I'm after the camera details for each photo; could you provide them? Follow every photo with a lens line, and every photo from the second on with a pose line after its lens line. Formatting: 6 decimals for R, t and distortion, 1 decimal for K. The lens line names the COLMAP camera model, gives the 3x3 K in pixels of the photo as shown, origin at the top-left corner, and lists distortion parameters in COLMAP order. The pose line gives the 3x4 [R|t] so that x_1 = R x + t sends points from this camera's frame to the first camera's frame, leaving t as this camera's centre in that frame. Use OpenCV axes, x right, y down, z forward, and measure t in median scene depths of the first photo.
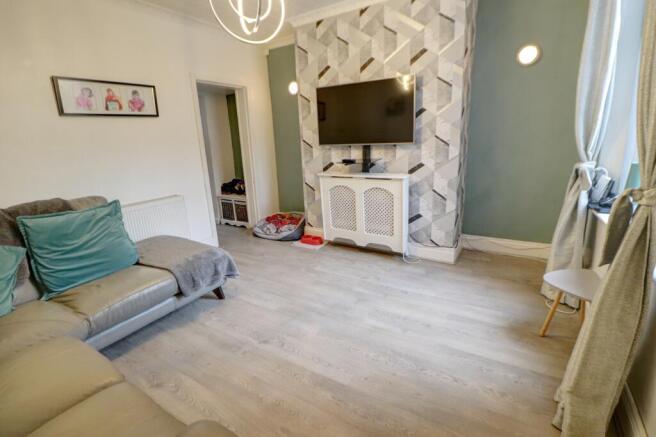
lens RADIAL K [[316.6, 0, 328.0], [0, 316.6, 218.5], [0, 0, 1]] dist [-0.003148, -0.000637]
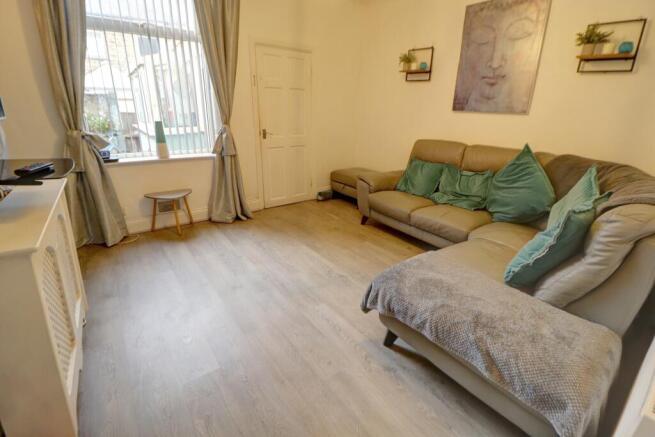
lens RADIAL K [[316.1, 0, 327.5], [0, 316.1, 218.5], [0, 0, 1]] dist [-0.003148, -0.000637]
pose [[-0.931311, -0.099956, 0.350240, -0.632065], [0.107478, 0.843365, 0.526482, -0.508467], [-0.348005, 0.527962, -0.774693, 2.116858]]
